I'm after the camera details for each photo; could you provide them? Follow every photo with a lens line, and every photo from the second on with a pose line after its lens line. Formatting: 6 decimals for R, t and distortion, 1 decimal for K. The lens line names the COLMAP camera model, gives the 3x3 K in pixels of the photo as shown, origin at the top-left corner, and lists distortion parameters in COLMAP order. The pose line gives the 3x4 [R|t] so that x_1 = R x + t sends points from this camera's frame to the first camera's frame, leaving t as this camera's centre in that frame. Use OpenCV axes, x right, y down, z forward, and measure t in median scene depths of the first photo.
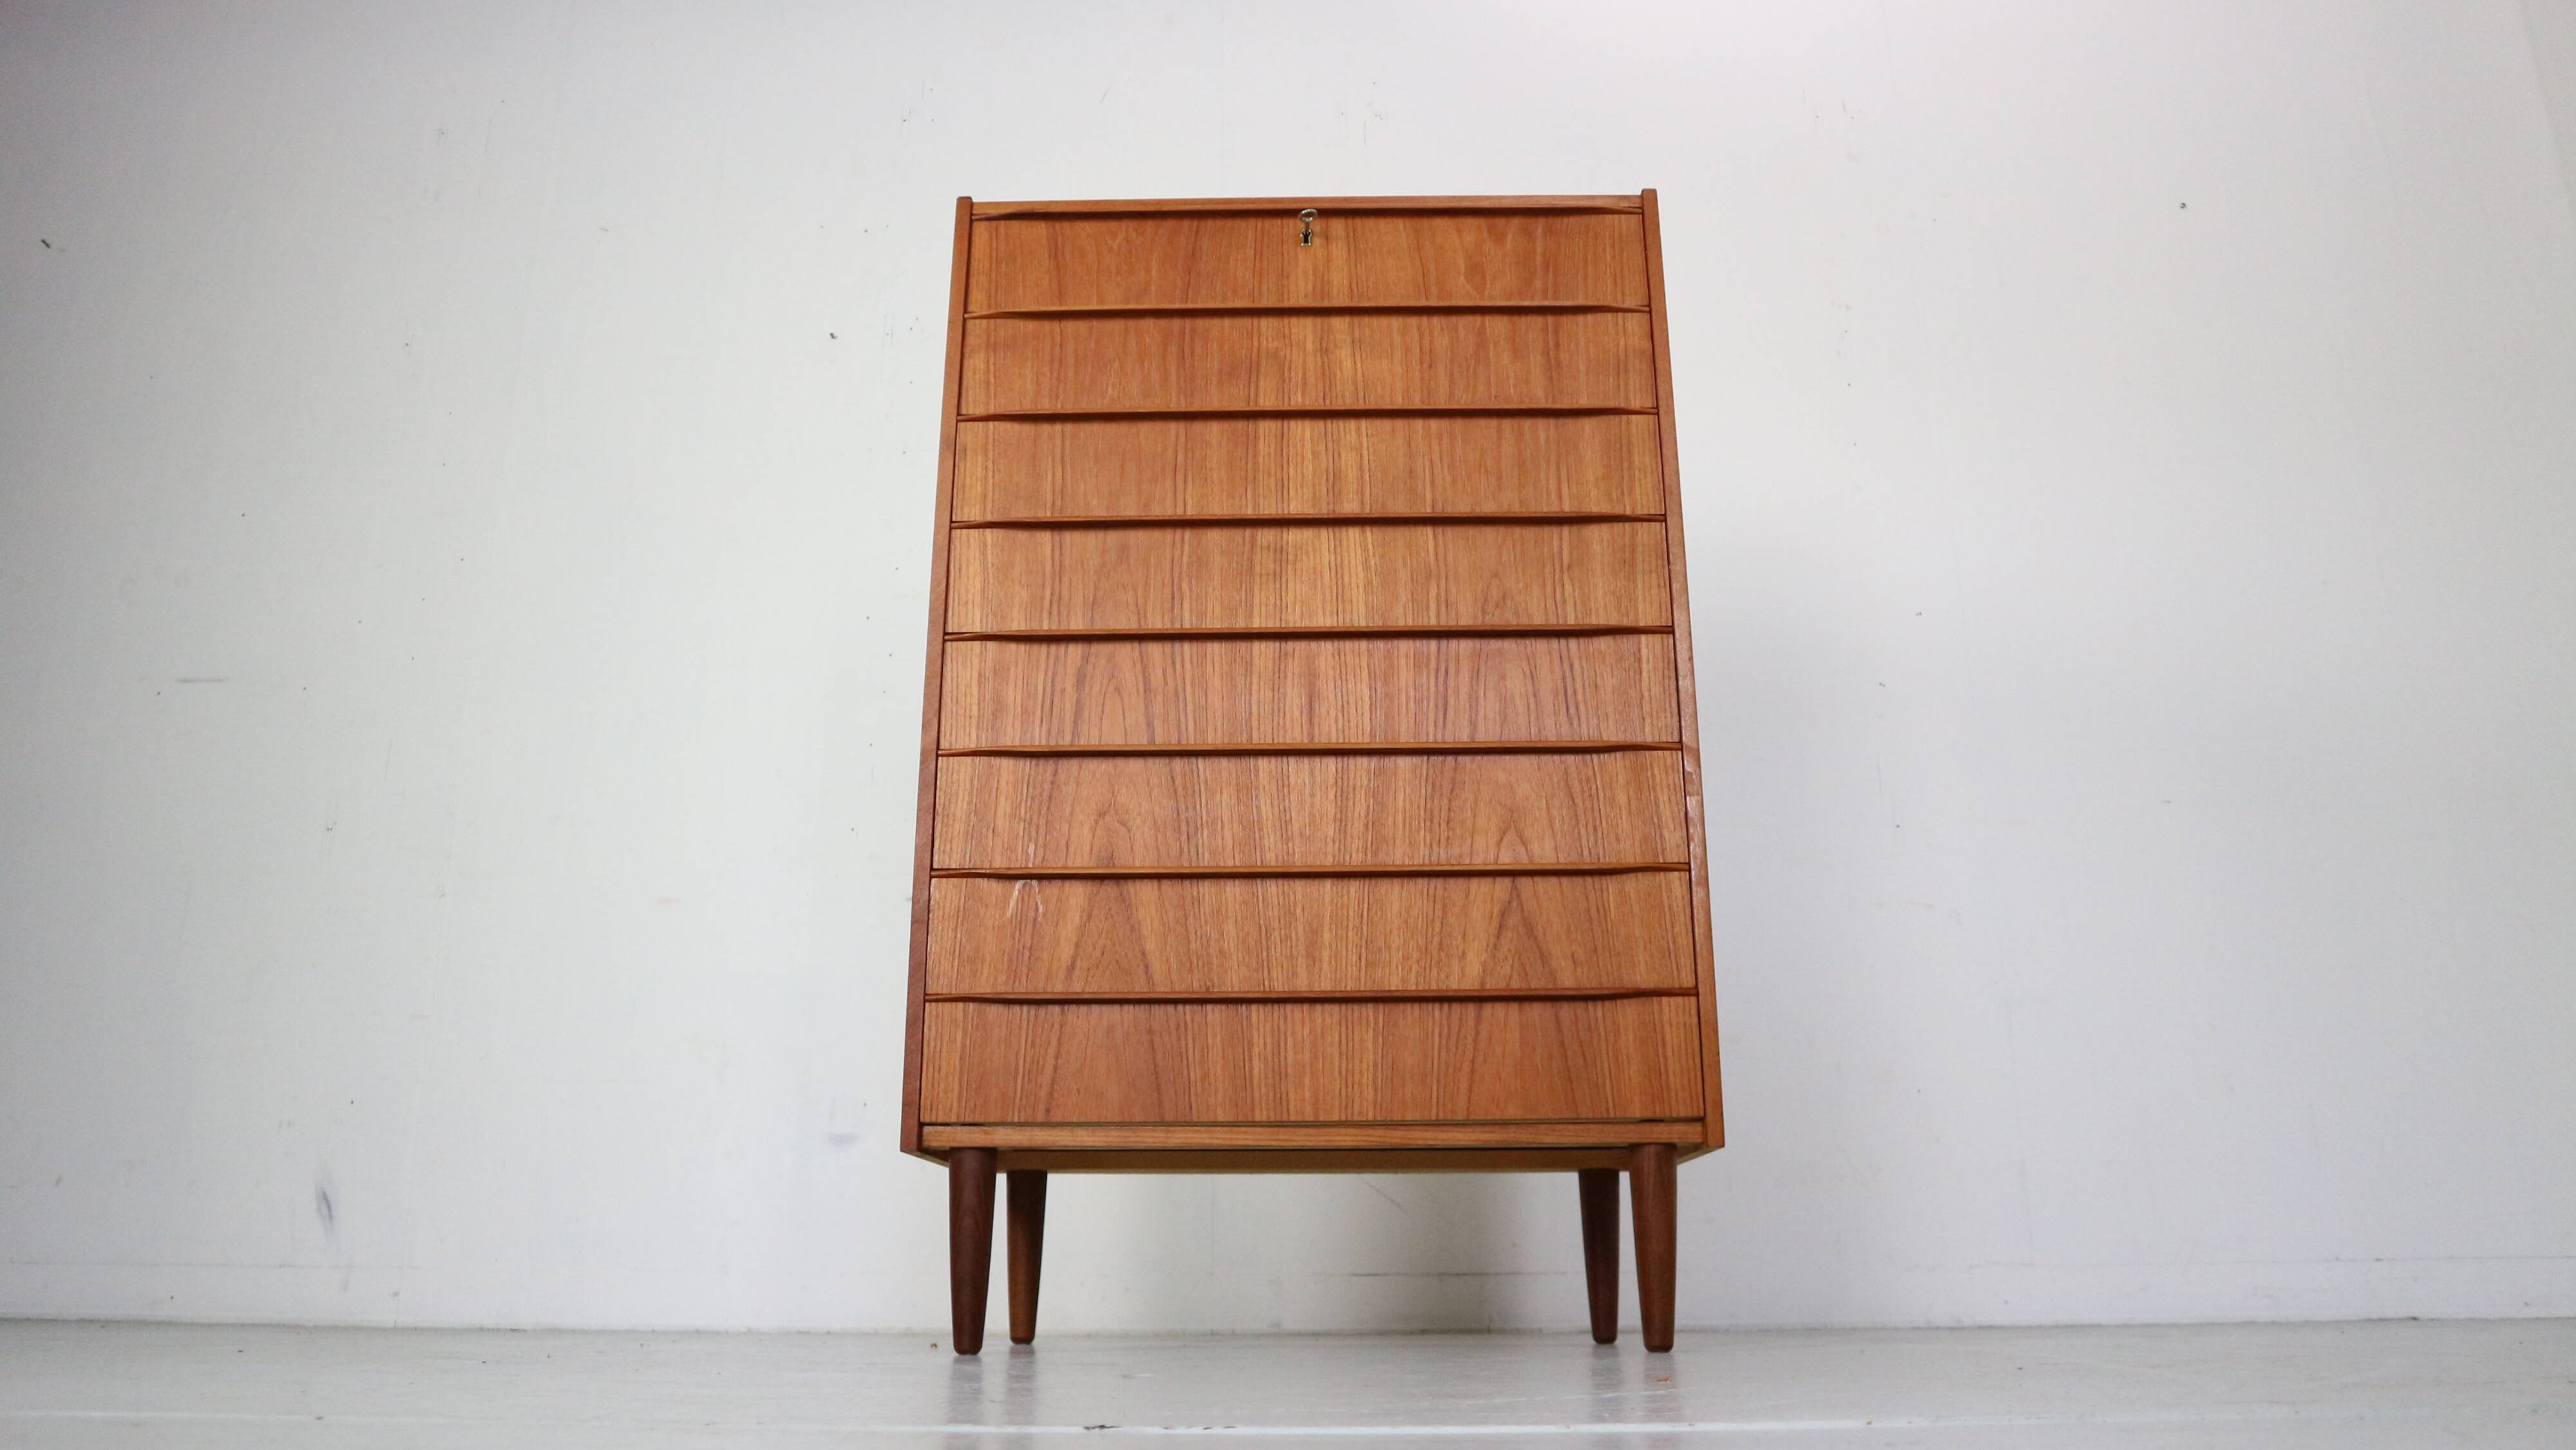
lens RADIAL K [[1866.8, 0, 1302.8], [0, 1866.8, 728.1], [0, 0, 1]] dist [-0.121533, 0.080775]
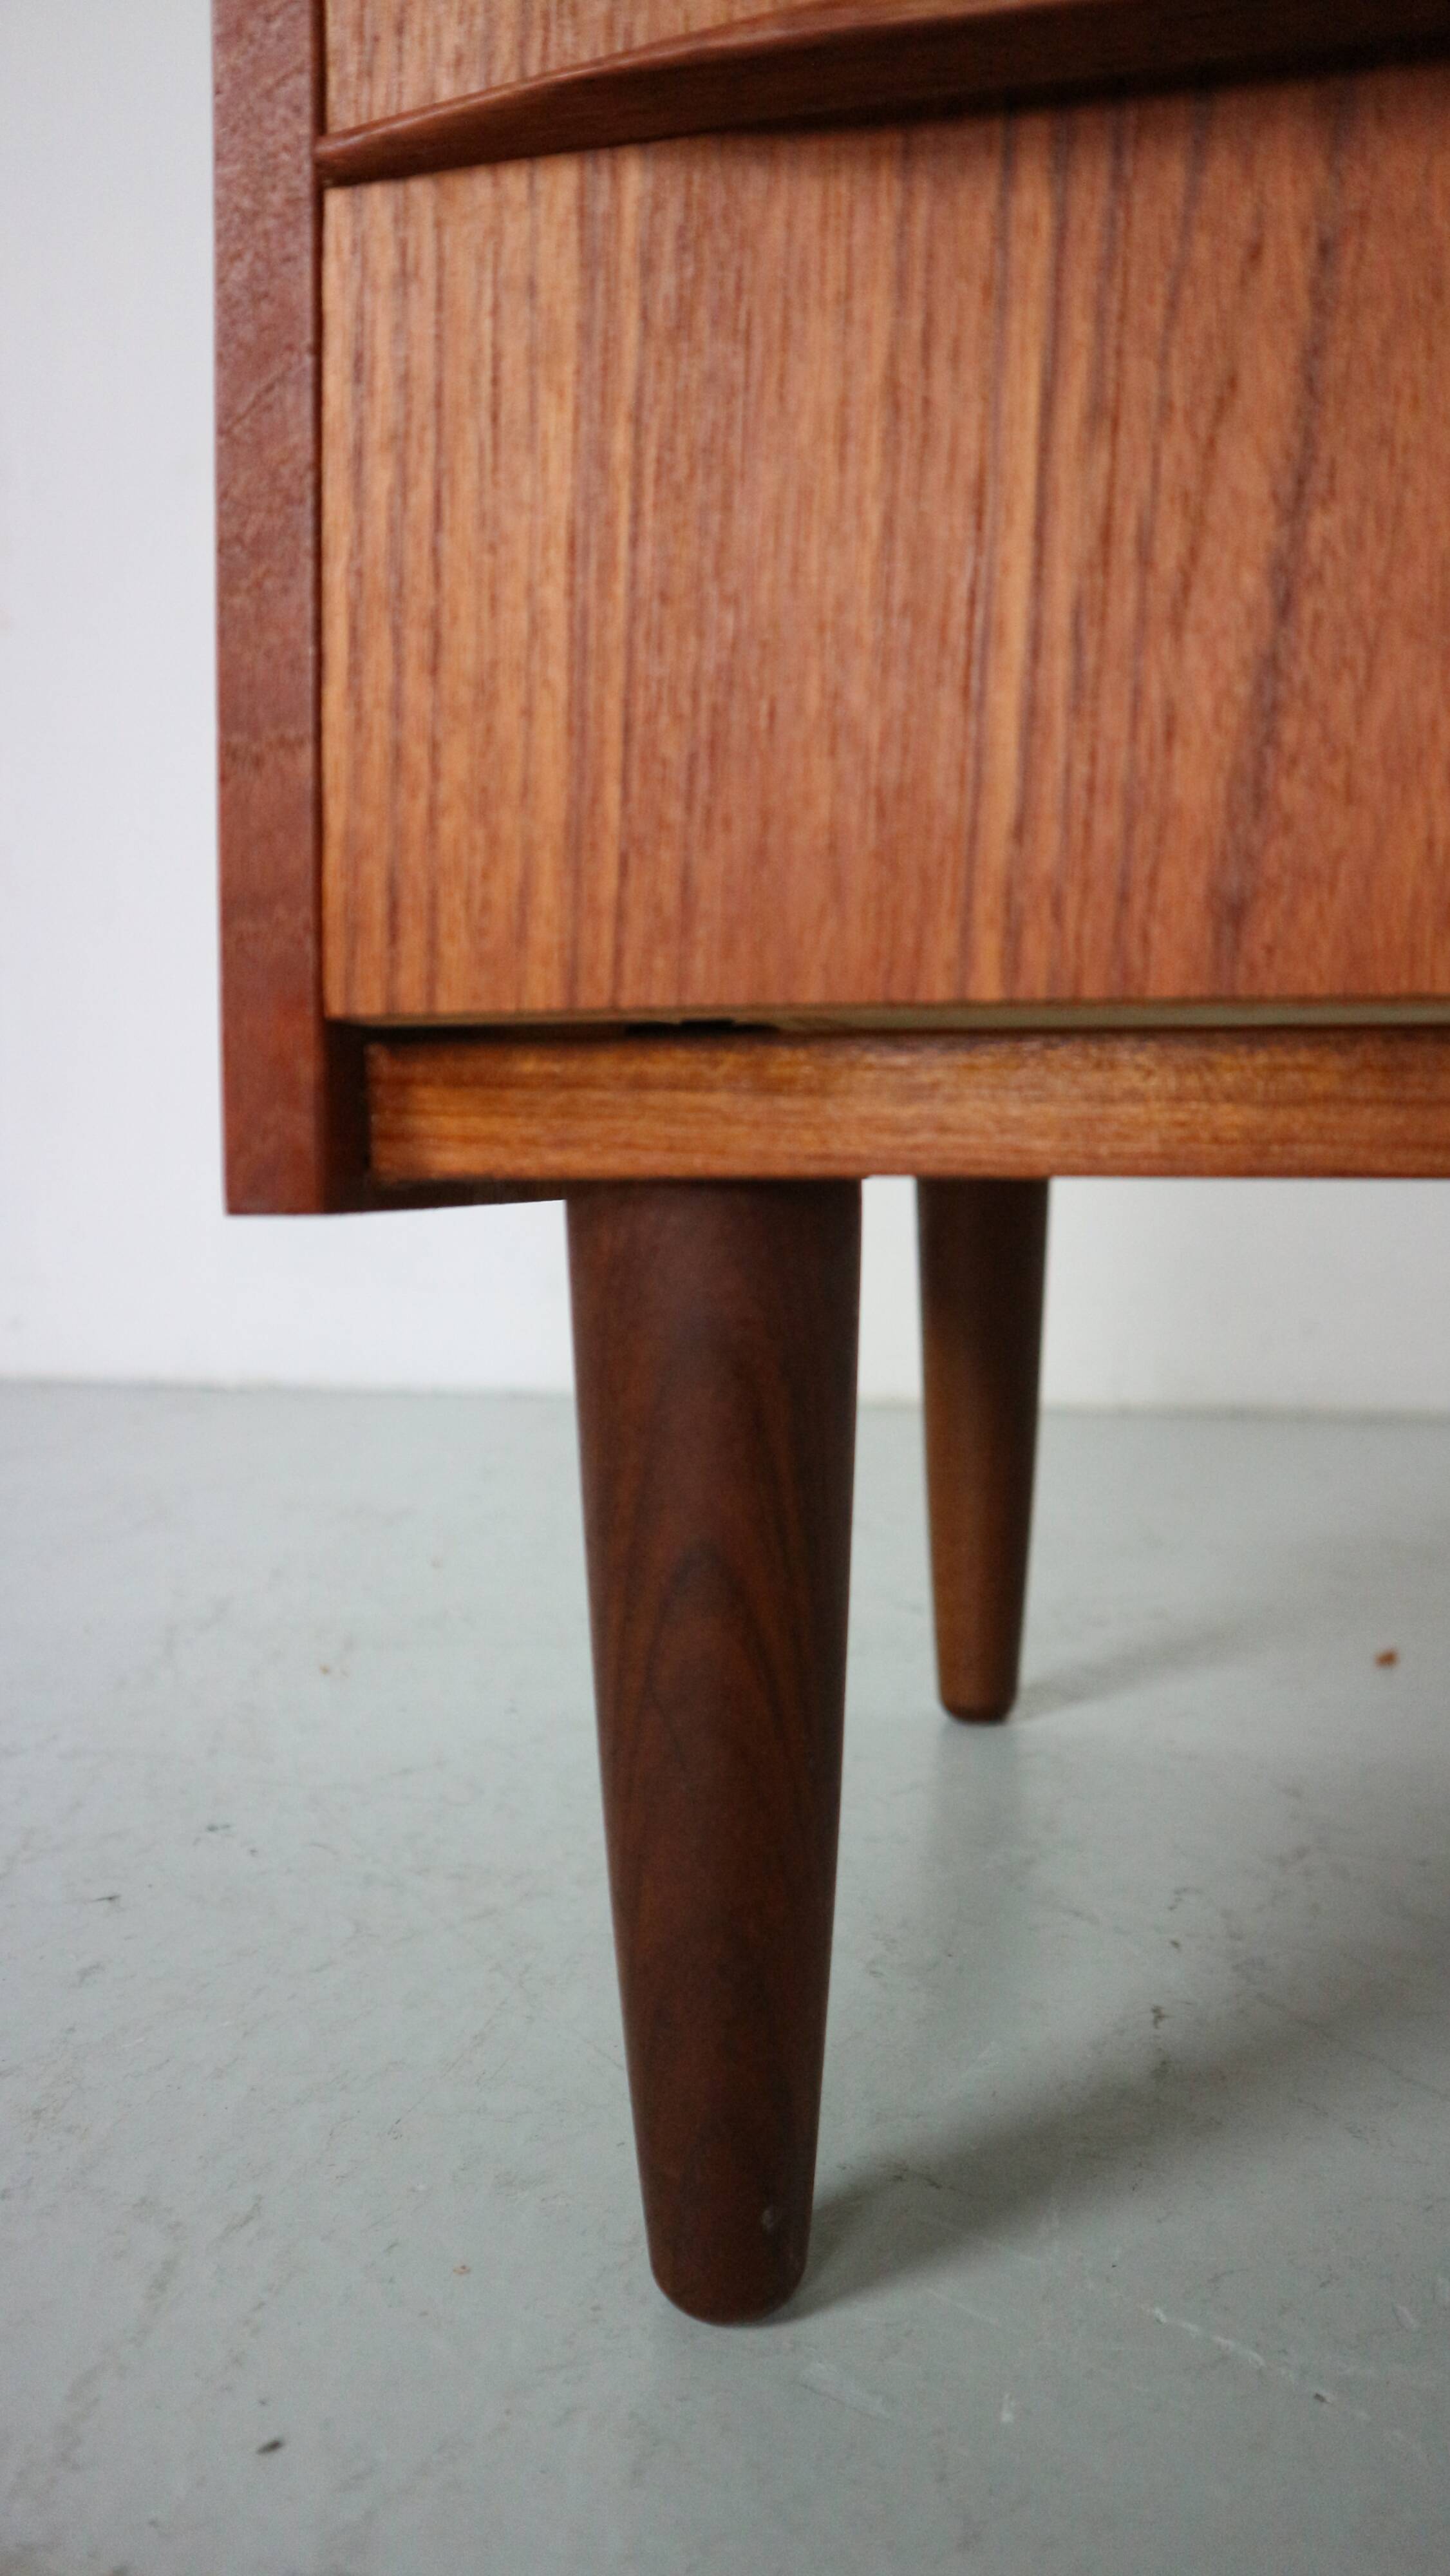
lens RADIAL K [[1866.8, 0, 724.5], [0, 1866.8, 1288.2], [0, 0, 1]] dist [-0.121533, 0.080775]
pose [[0.970254, 0.015526, -0.241589, -0.125591], [0.072721, 0.933160, 0.352029, 0.163138], [0.230907, -0.359126, 0.904273, 0.772177]]
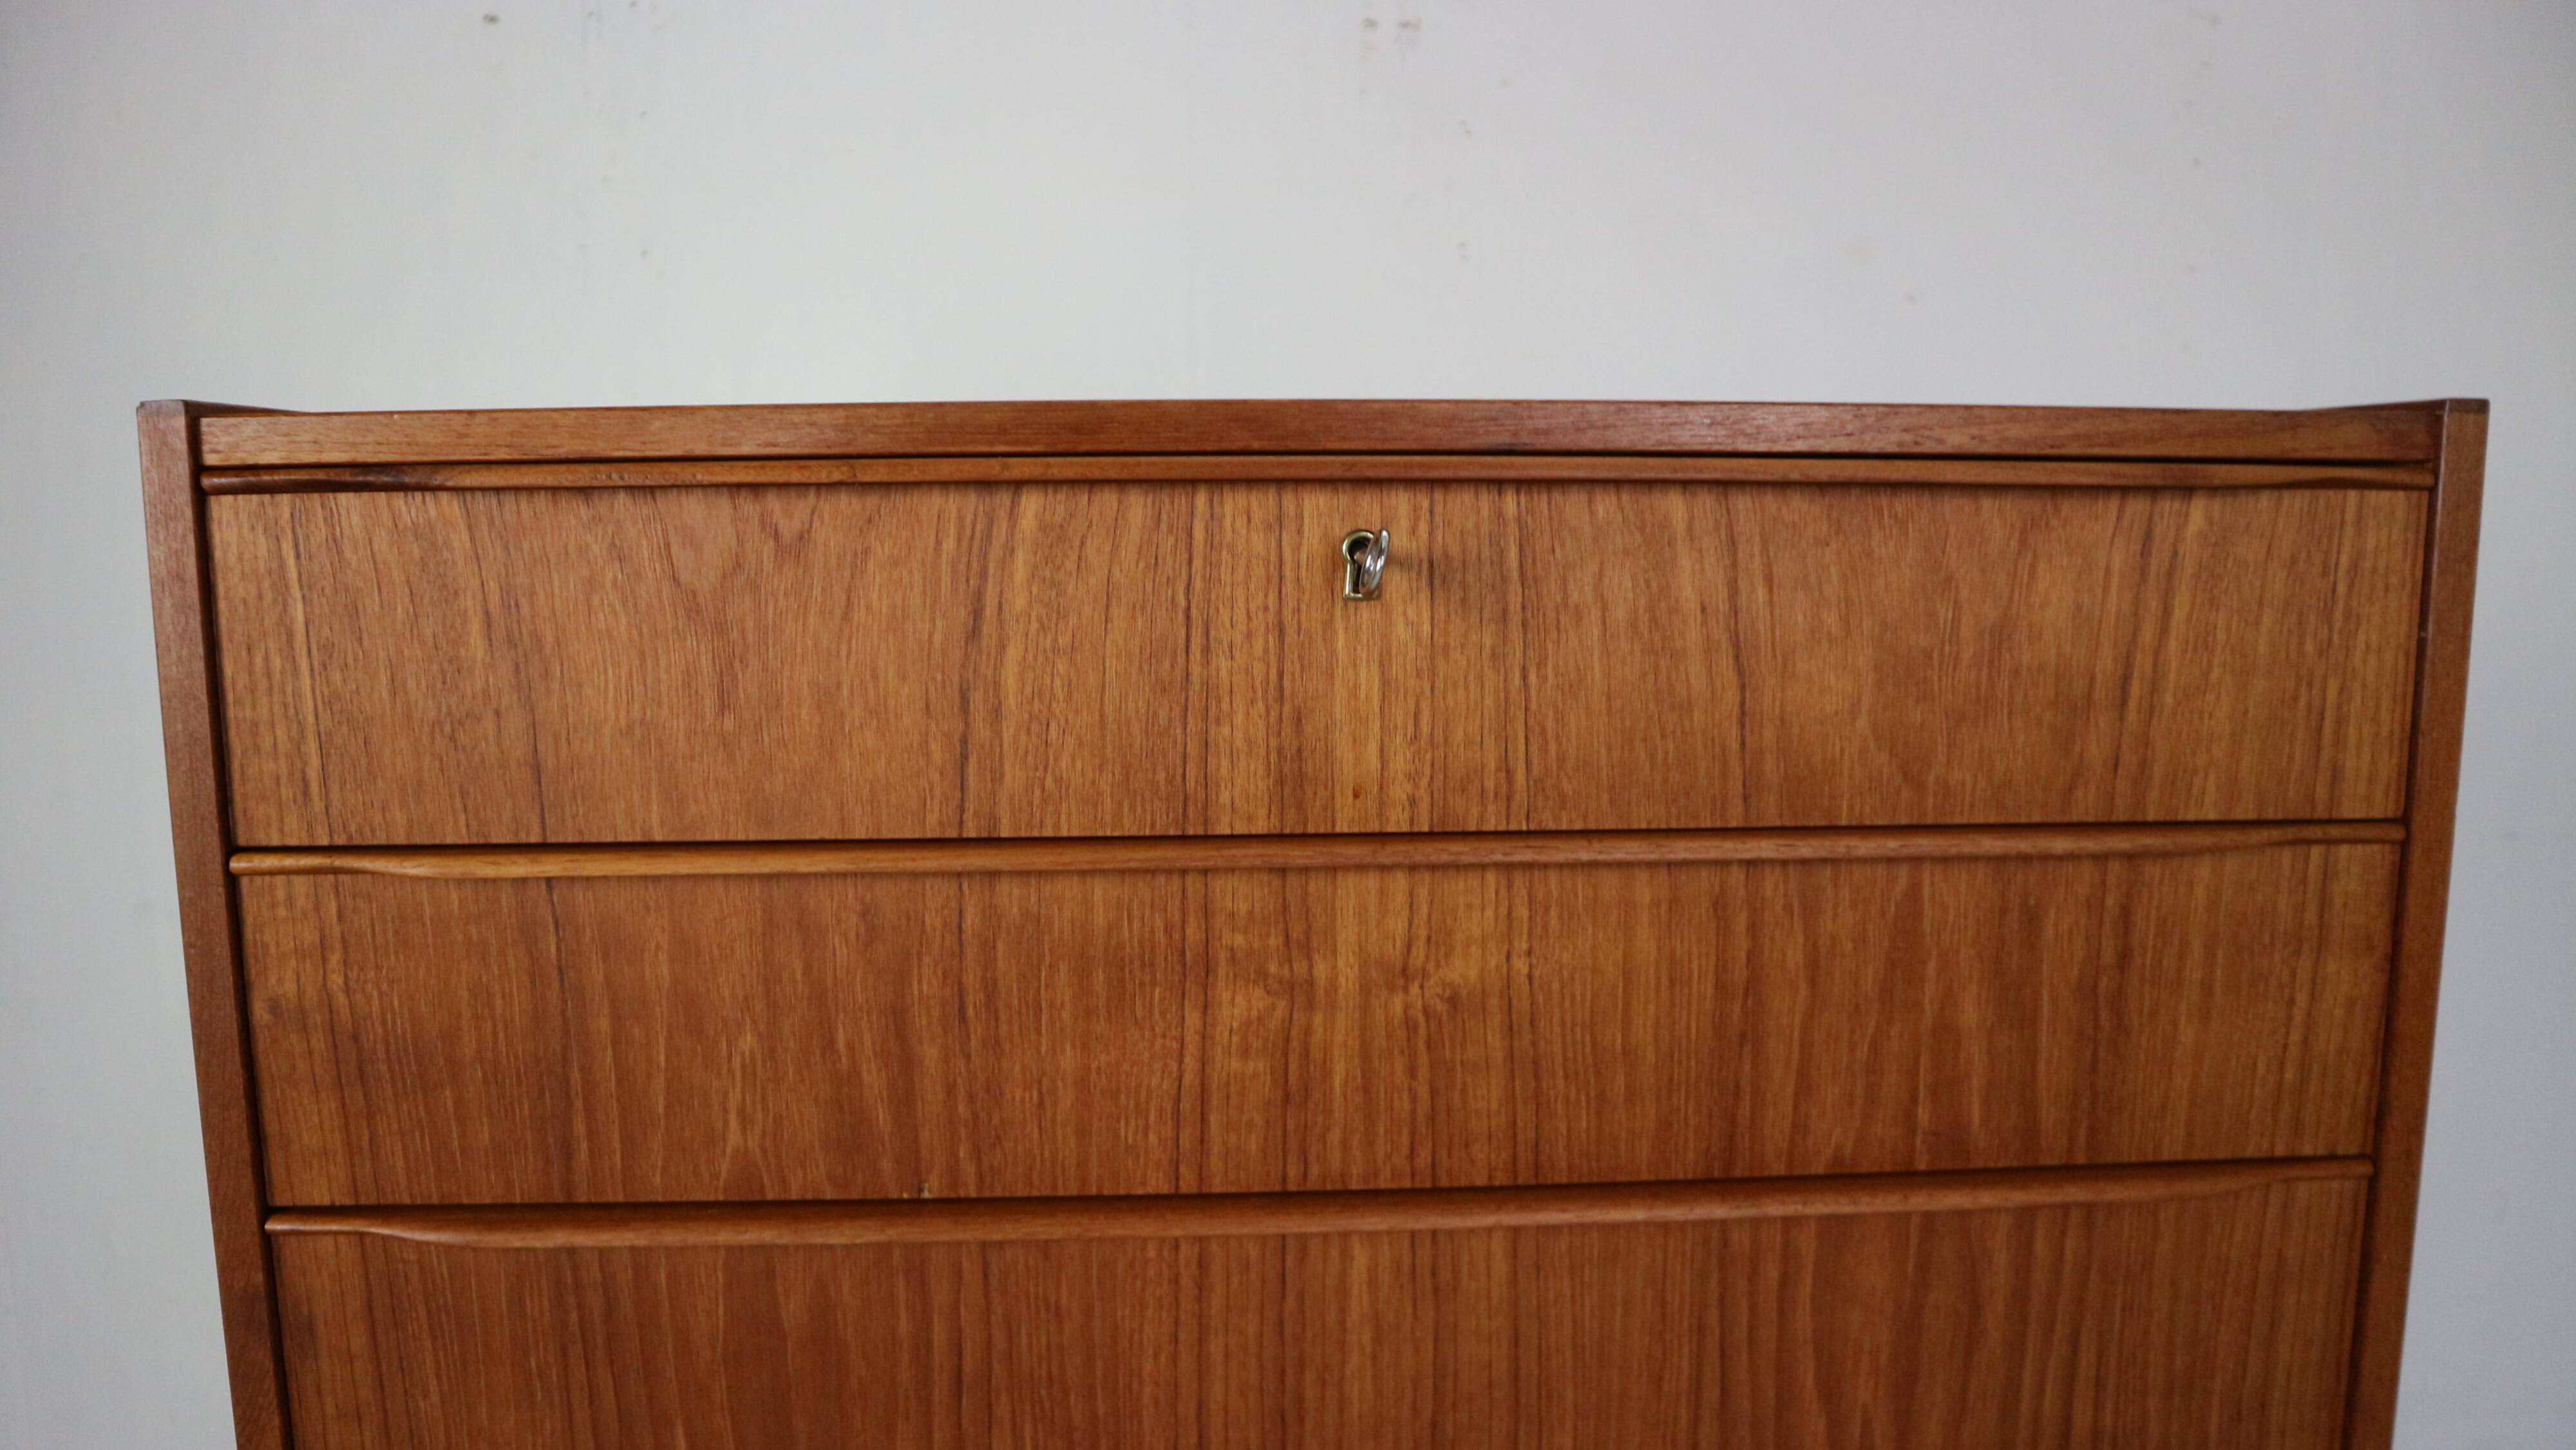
lens RADIAL K [[1866.8, 0, 1318.1], [0, 1866.8, 789.2], [0, 0, 1]] dist [-0.121533, 0.080775]
pose [[0.997568, -0.006871, 0.069356, -0.026861], [-0.024732, 0.895465, 0.444444, -0.378835], [-0.065159, -0.445079, 0.893118, 0.749575]]
